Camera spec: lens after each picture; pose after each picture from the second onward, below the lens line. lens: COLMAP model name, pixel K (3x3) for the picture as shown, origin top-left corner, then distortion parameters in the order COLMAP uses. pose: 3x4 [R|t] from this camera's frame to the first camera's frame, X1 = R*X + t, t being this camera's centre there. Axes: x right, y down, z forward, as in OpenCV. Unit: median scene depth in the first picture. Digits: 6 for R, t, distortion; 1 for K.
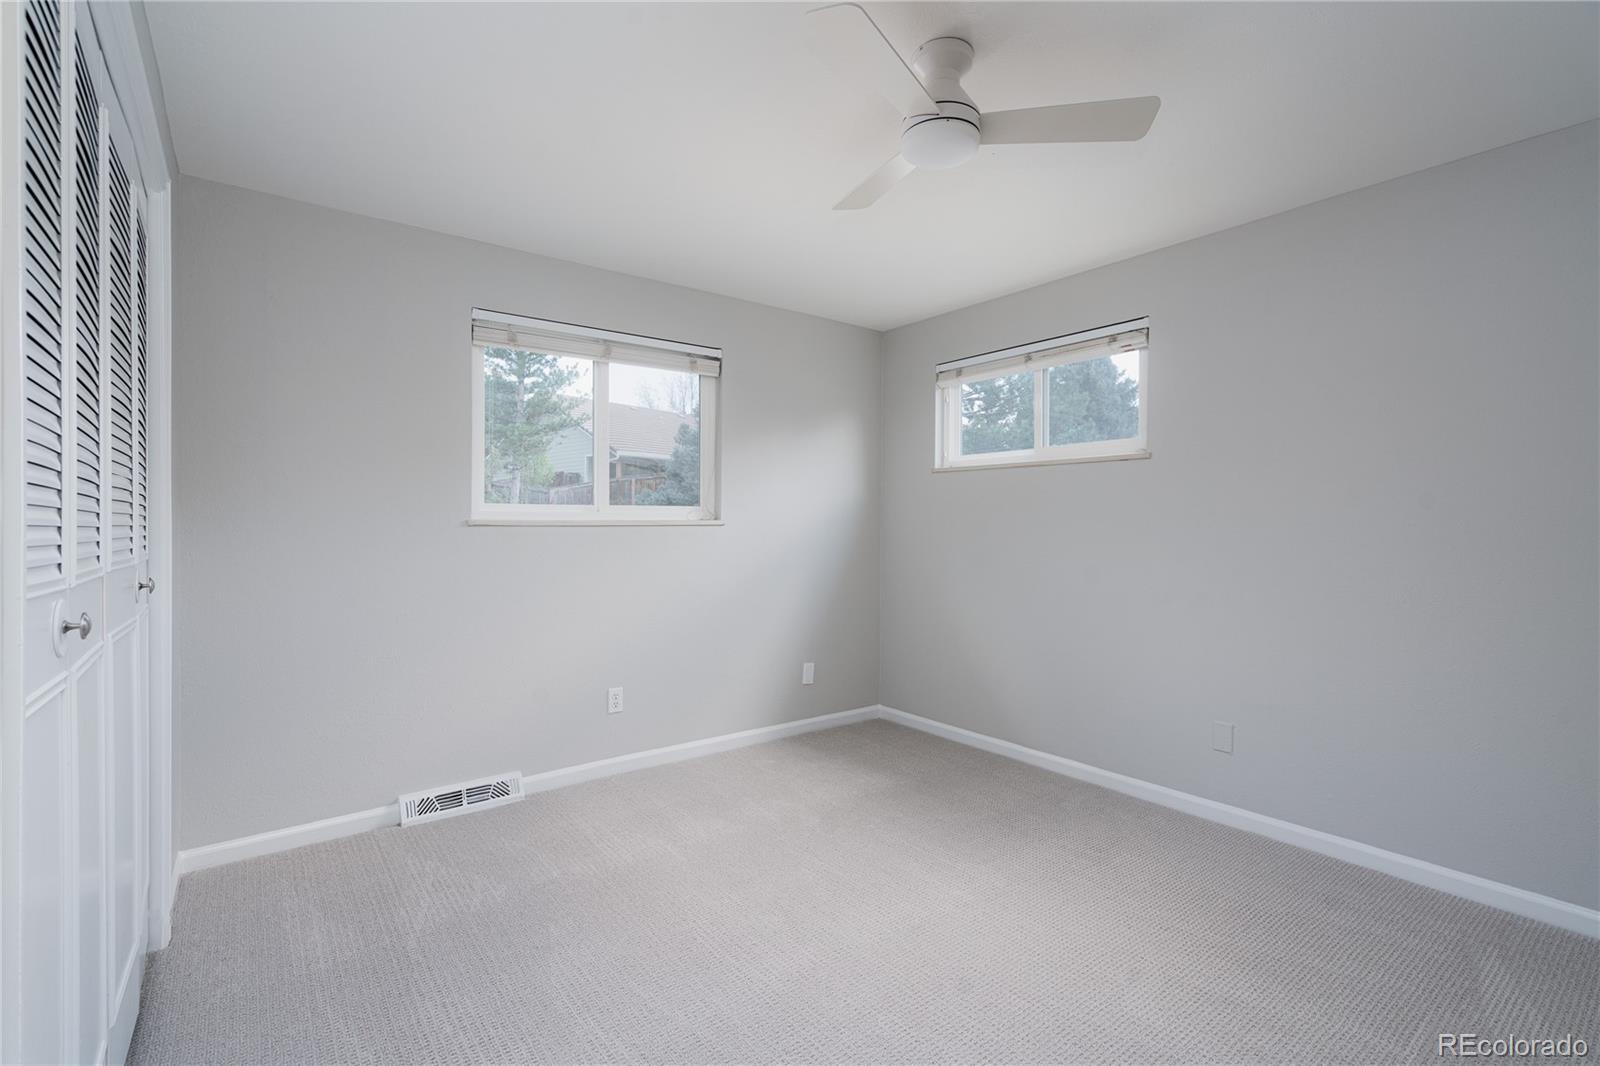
lens RADIAL K [[725.1, 0, 804.2], [0, 725.1, 540.9], [0, 0, 1]] dist [0.001894, 0.000337]
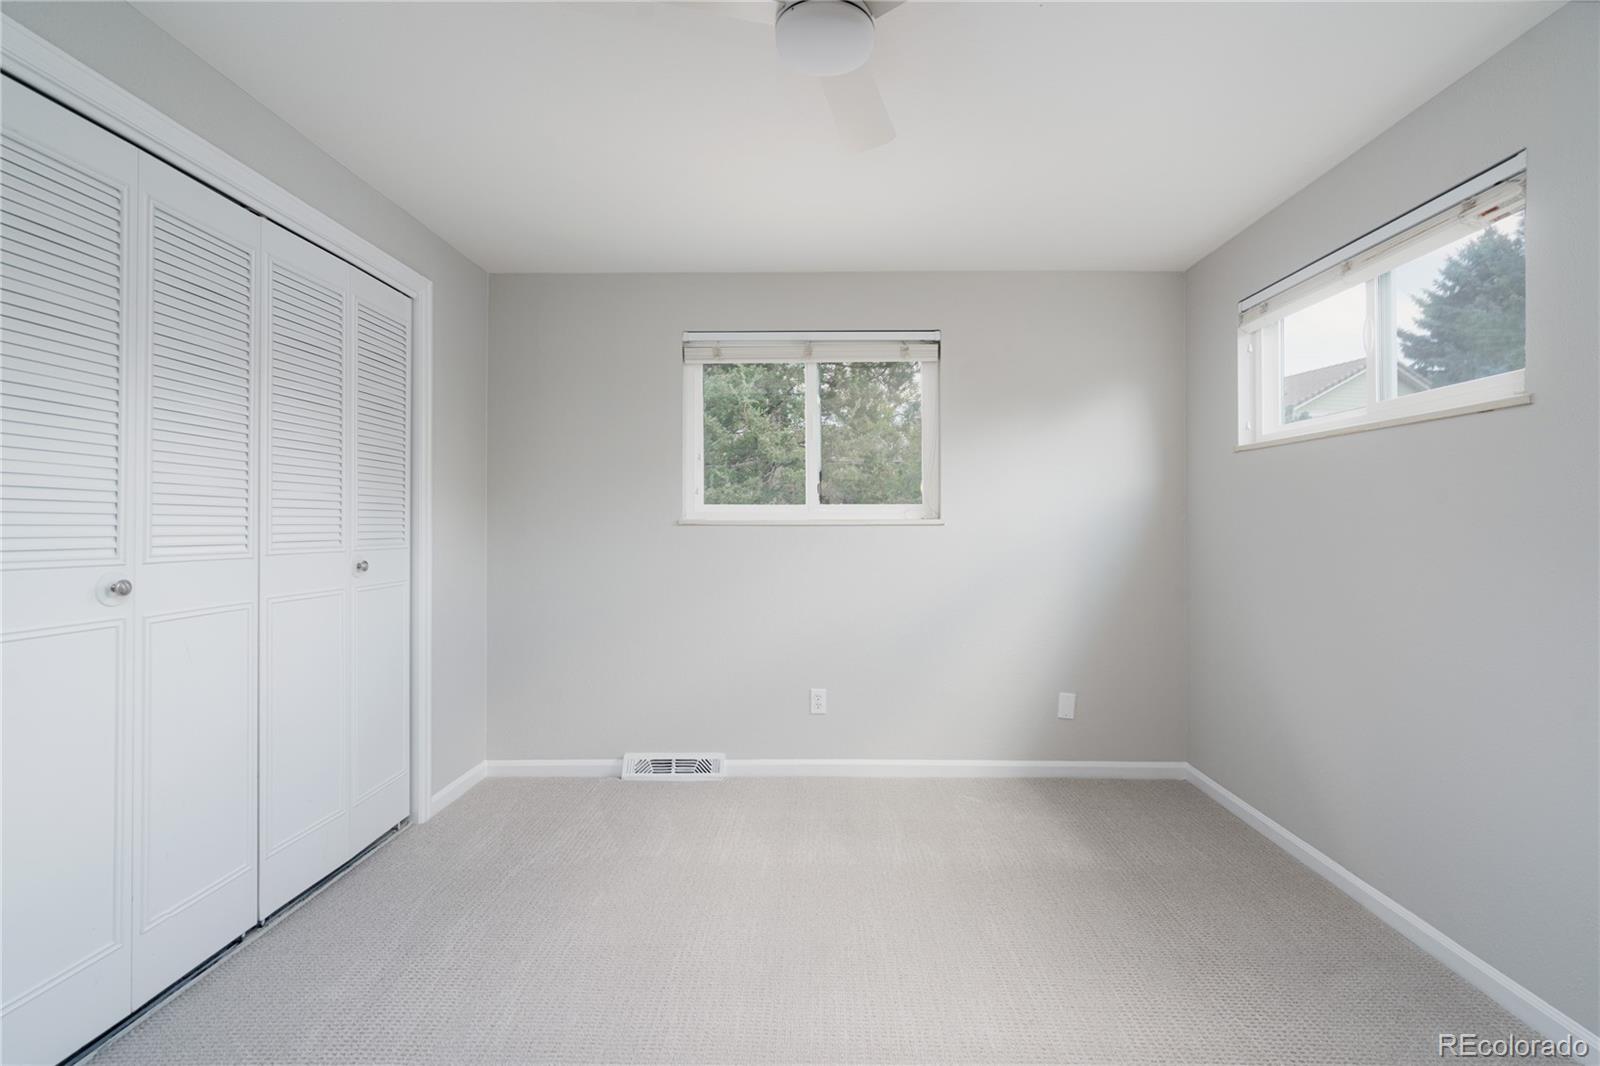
lens RADIAL K [[725.4, 0, 803.5], [0, 725.4, 527.8], [0, 0, 1]] dist [-0.000729, 0.000205]
pose [[0.785686, 0.004497, -0.618609, 0.357705], [-0.013573, 0.999858, -0.009970, -0.007684], [0.618476, 0.016230, 0.785636, 0.216962]]
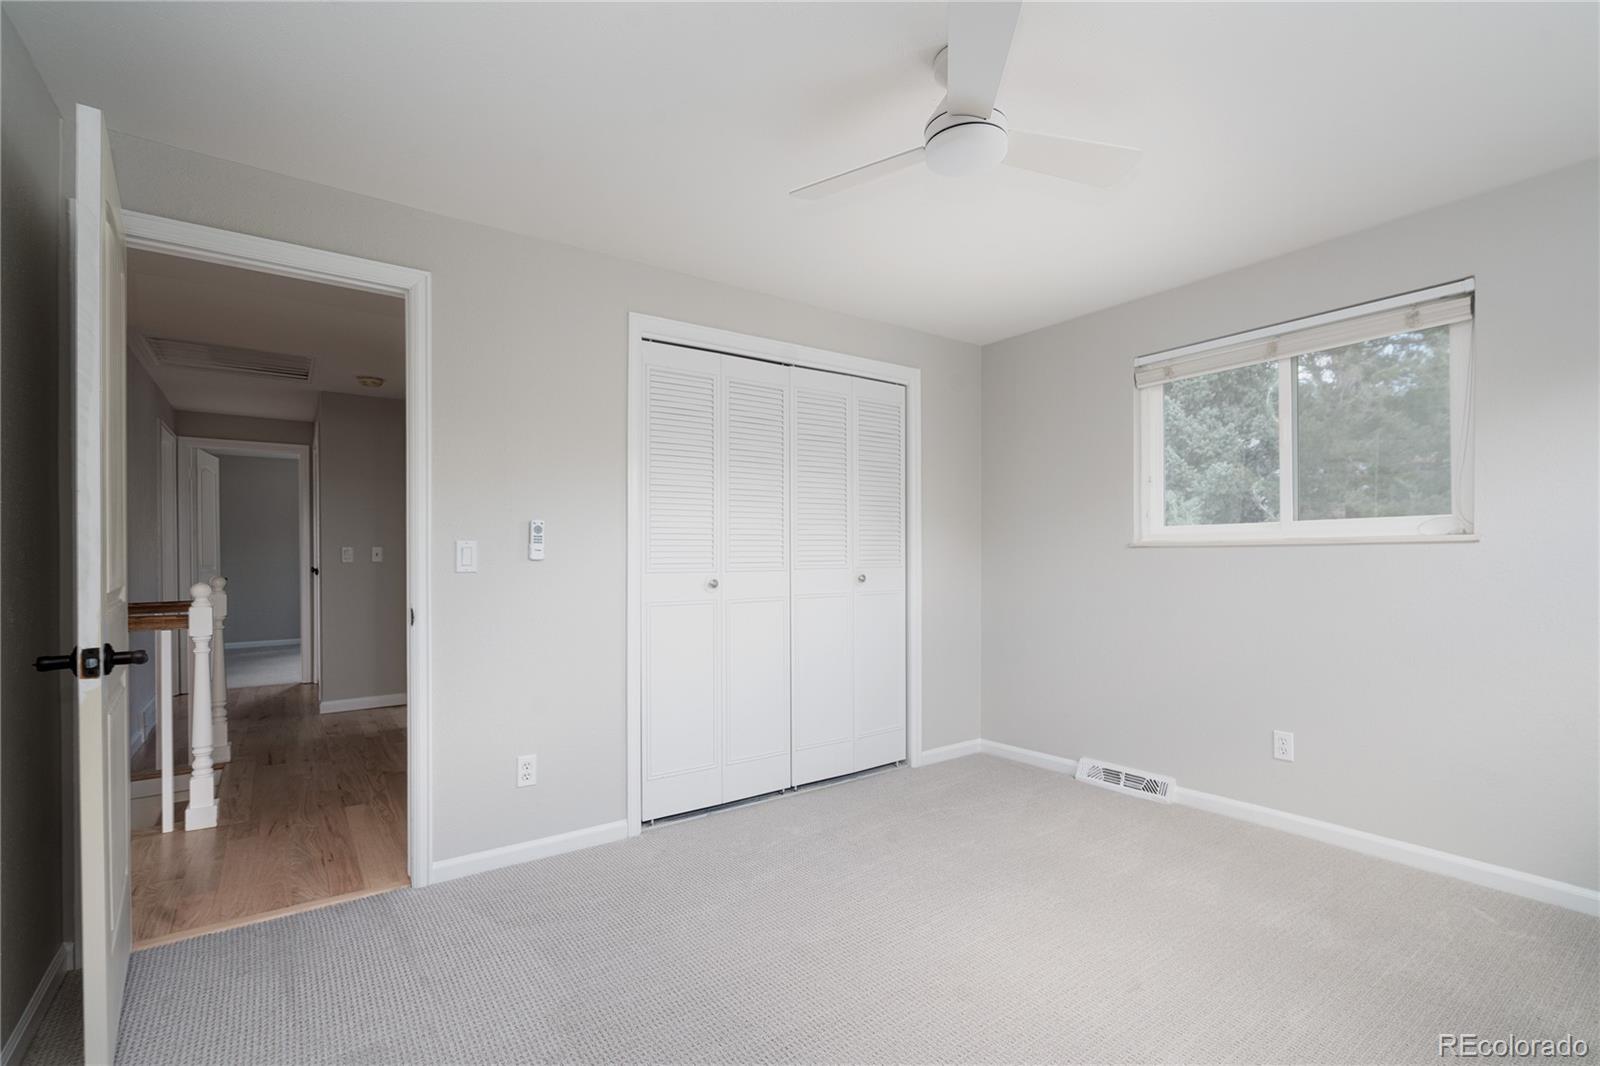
lens RADIAL K [[728.1, 0, 798.2], [0, 728.1, 560.7], [0, 0, 1]] dist [0.020885, 0.000366]
pose [[-0.020961, 0.011149, -0.999718, 0.670559], [-0.007603, 0.999907, 0.011310, -0.008286], [0.999751, 0.007838, -0.020874, 0.461619]]
